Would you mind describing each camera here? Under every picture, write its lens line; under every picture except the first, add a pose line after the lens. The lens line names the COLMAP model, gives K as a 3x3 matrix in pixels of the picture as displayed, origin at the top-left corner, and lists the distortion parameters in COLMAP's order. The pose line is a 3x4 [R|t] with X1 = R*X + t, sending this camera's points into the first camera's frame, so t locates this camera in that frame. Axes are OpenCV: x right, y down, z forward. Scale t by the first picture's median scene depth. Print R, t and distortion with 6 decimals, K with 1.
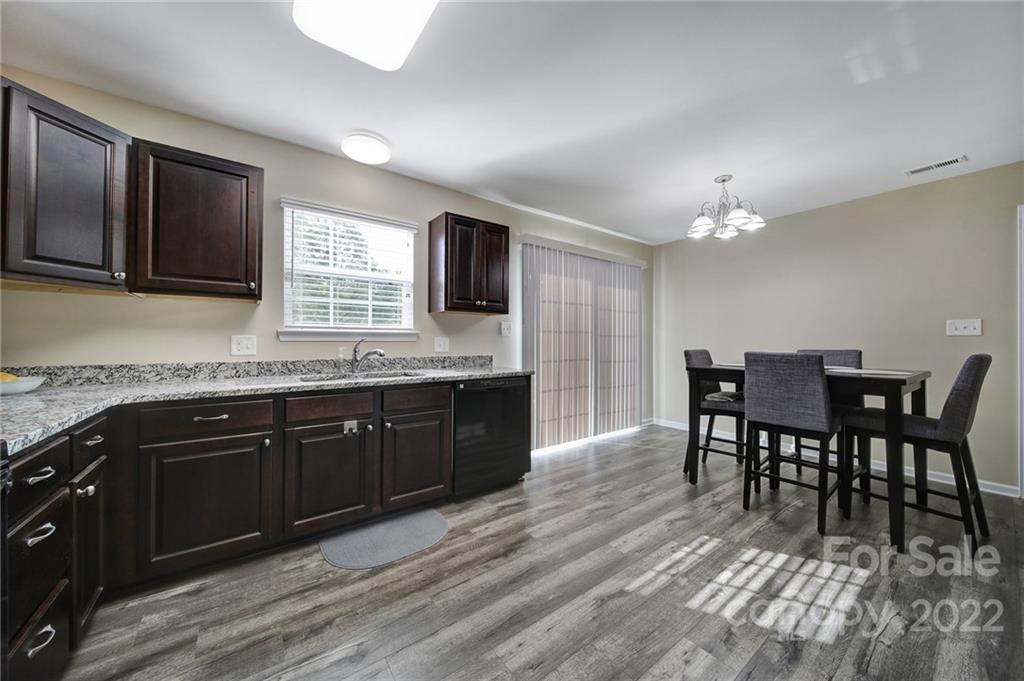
lens RADIAL K [[359.9, 0, 511.8], [0, 359.9, 338.5], [0, 0, 1]] dist [-0.002387, -0.001473]
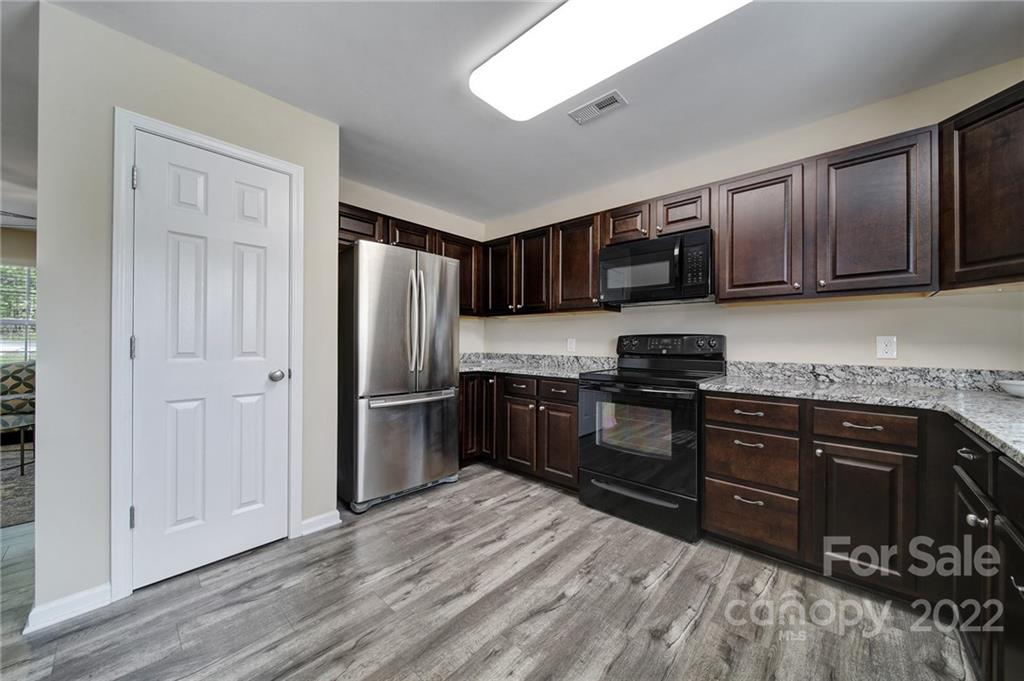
lens RADIAL K [[359.9, 0, 512.8], [0, 359.9, 343.3], [0, 0, 1]] dist [-0.002387, -0.001473]
pose [[-0.981655, -0.005550, -0.190583, 0.127715], [-0.005052, 0.999982, -0.003098, 0.012110], [0.190597, -0.002078, -0.981666, 1.228642]]
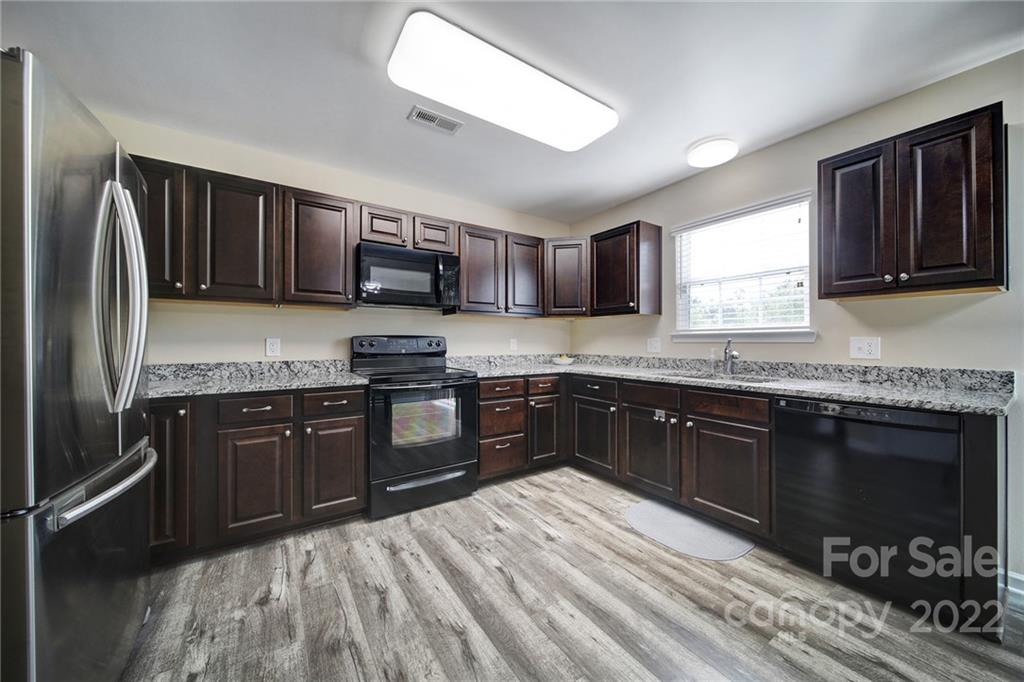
lens RADIAL K [[359.9, 0, 509.7], [0, 359.9, 339.1], [0, 0, 1]] dist [-0.002387, -0.001473]
pose [[-0.053020, -0.008905, -0.998554, 0.746696], [0.007389, 0.999929, -0.009310, 0.003815], [0.998566, -0.007872, -0.052950, 0.566566]]
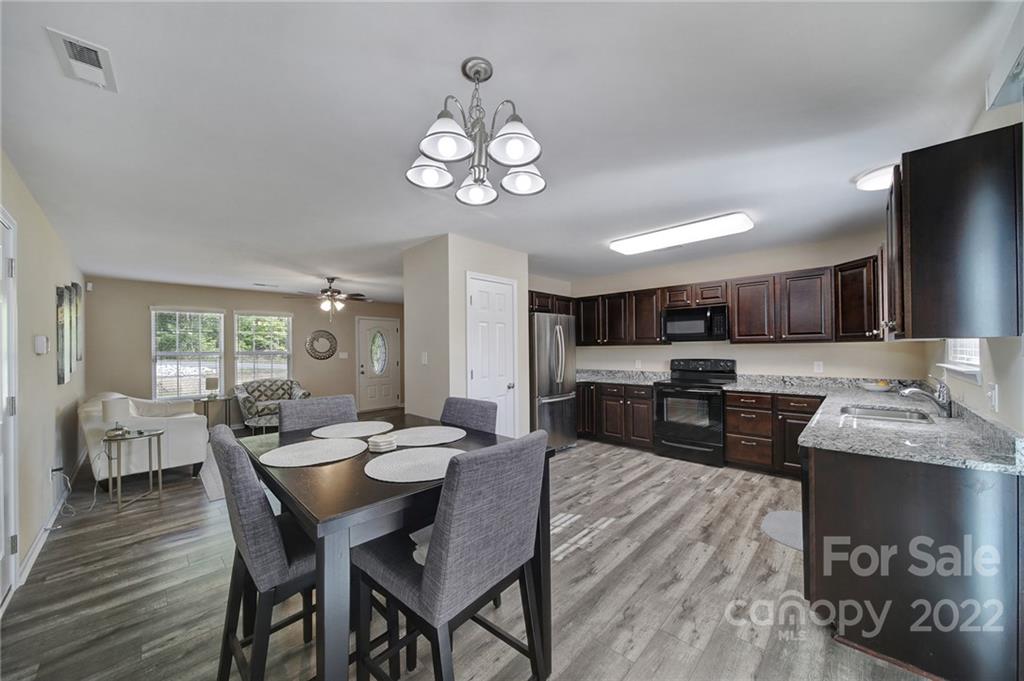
lens RADIAL K [[359.9, 0, 510.2], [0, 359.9, 350.7], [0, 0, 1]] dist [-0.002387, -0.001473]
pose [[-0.987122, 0.012151, -0.159508, 0.872720], [0.012809, 0.999913, -0.003100, -0.086535], [0.159457, -0.005103, -0.987192, 2.086695]]
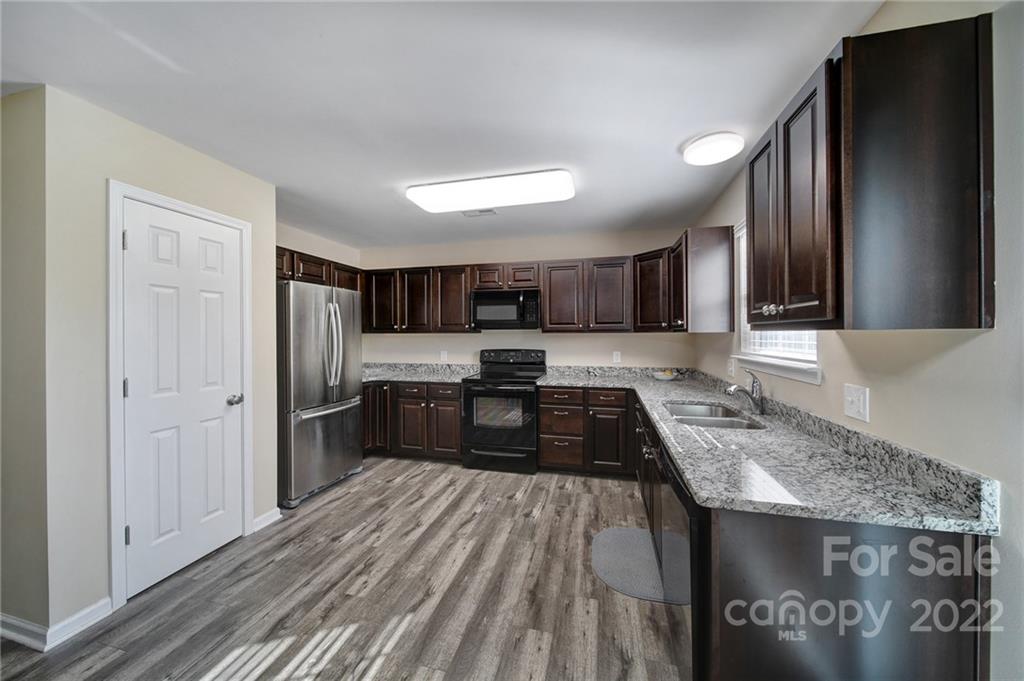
lens RADIAL K [[359.9, 0, 509.5], [0, 359.9, 336.3], [0, 0, 1]] dist [-0.002387, -0.001473]
pose [[-0.777761, 0.005517, -0.628536, 0.599444], [0.007830, 0.999969, -0.000911, -0.096092], [0.628512, -0.005630, -0.777780, 1.599892]]
